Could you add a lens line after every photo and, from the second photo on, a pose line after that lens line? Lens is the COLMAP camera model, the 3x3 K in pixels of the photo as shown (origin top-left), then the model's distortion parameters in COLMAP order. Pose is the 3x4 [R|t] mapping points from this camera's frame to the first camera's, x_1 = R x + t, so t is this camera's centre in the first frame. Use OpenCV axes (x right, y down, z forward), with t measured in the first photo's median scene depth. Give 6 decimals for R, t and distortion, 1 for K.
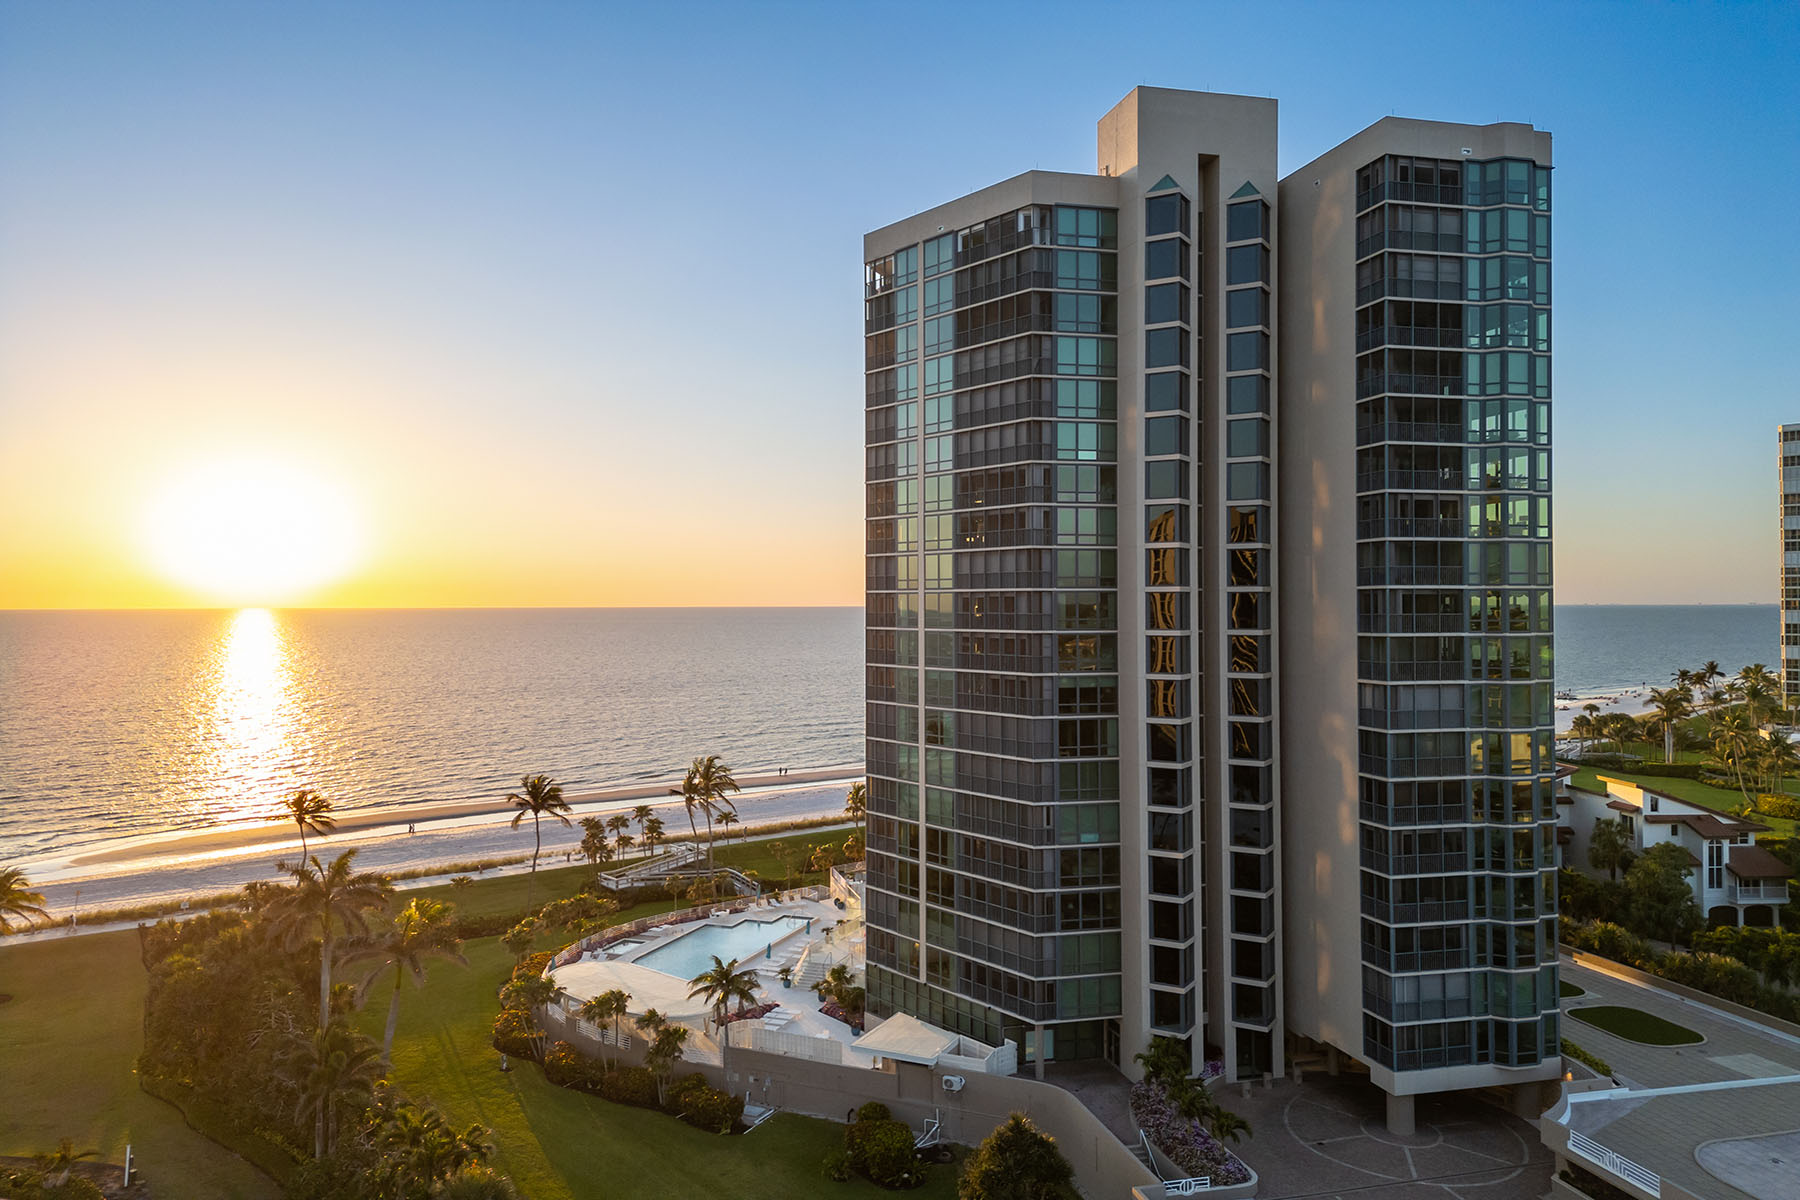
lens RADIAL K [[1244.3, 0, 906.0], [0, 1244.3, 571.6], [0, 0, 1]] dist [0.030440, -0.002056]
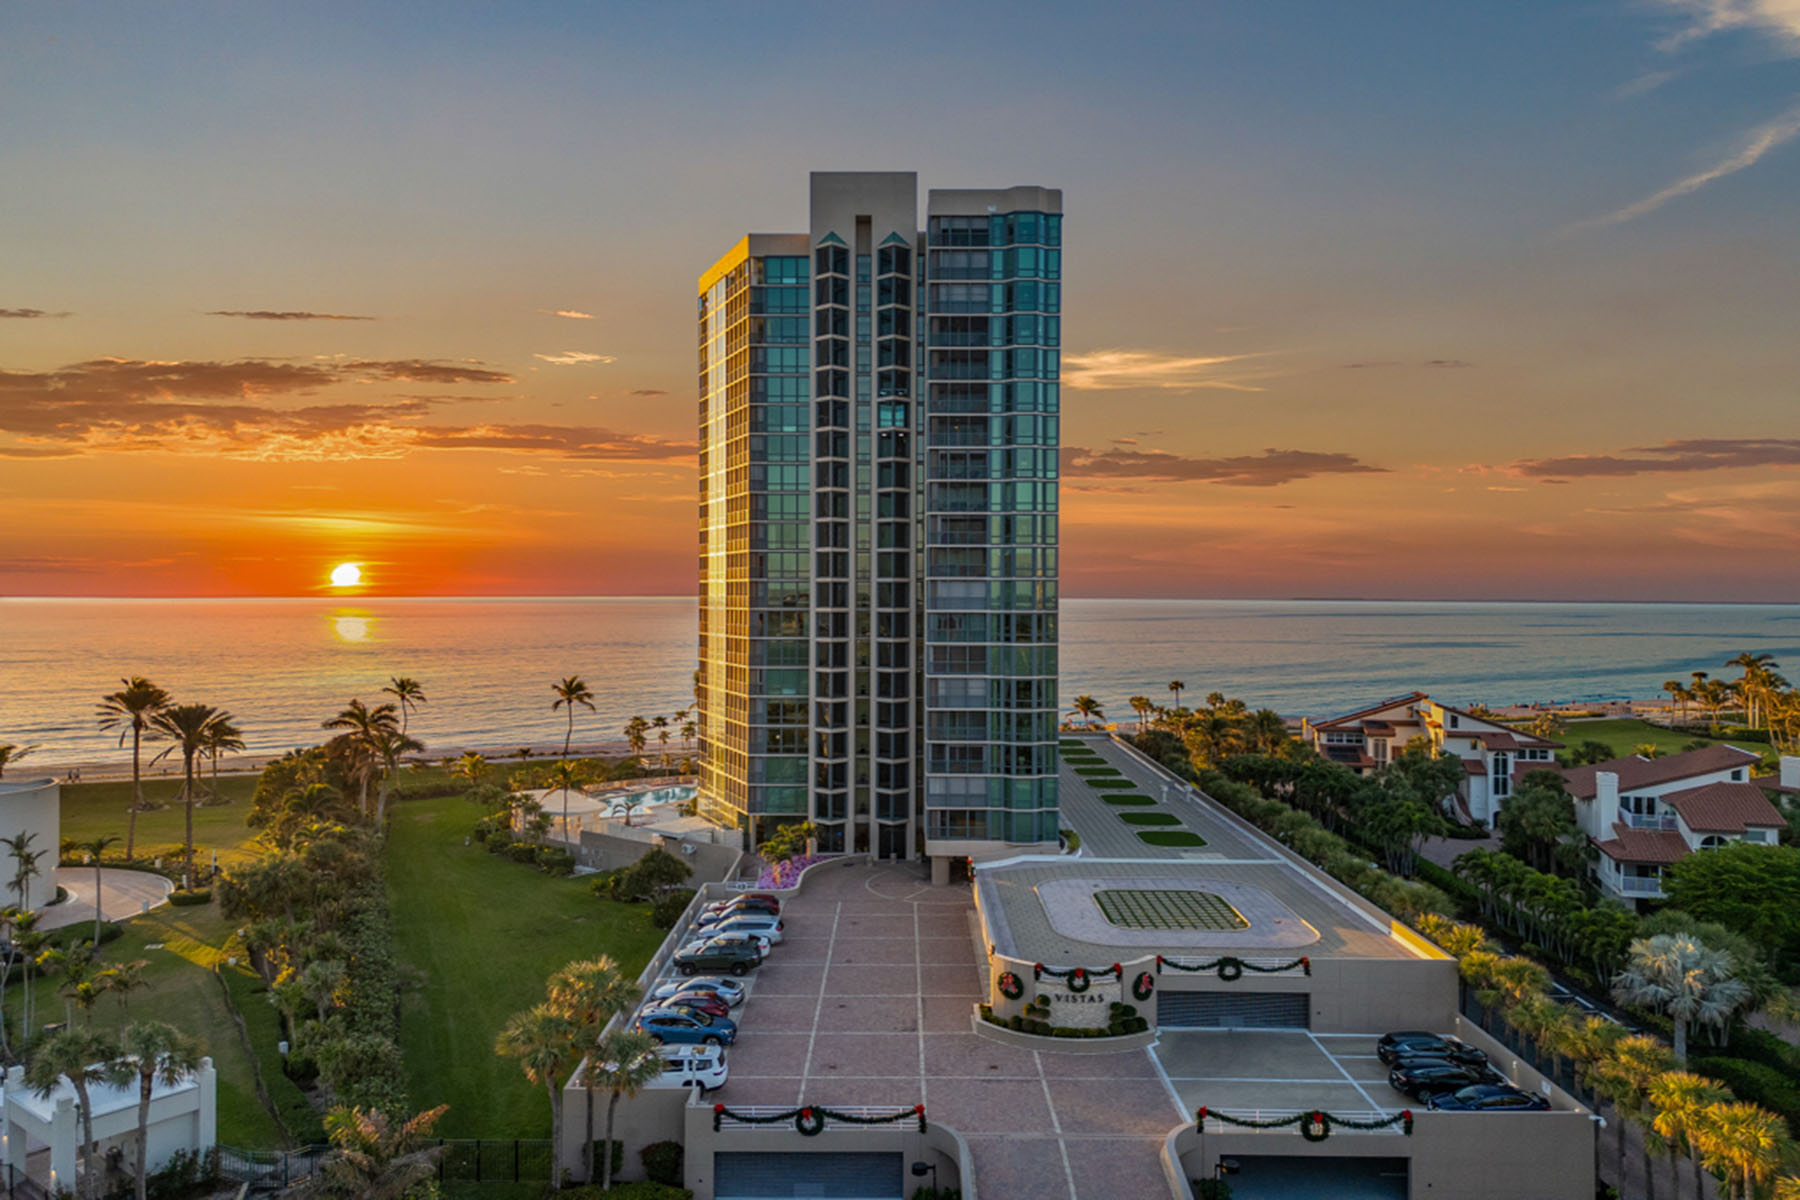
lens RADIAL K [[1219.6, 0, 901.5], [0, 1219.6, 571.9], [0, 0, 1]] dist [0.031750, -0.005248]
pose [[0.970417, 0.000898, -0.241432, 0.624327], [0.001344, 0.999957, 0.009122, 0.061475], [0.241430, -0.009176, 0.970375, -0.351726]]
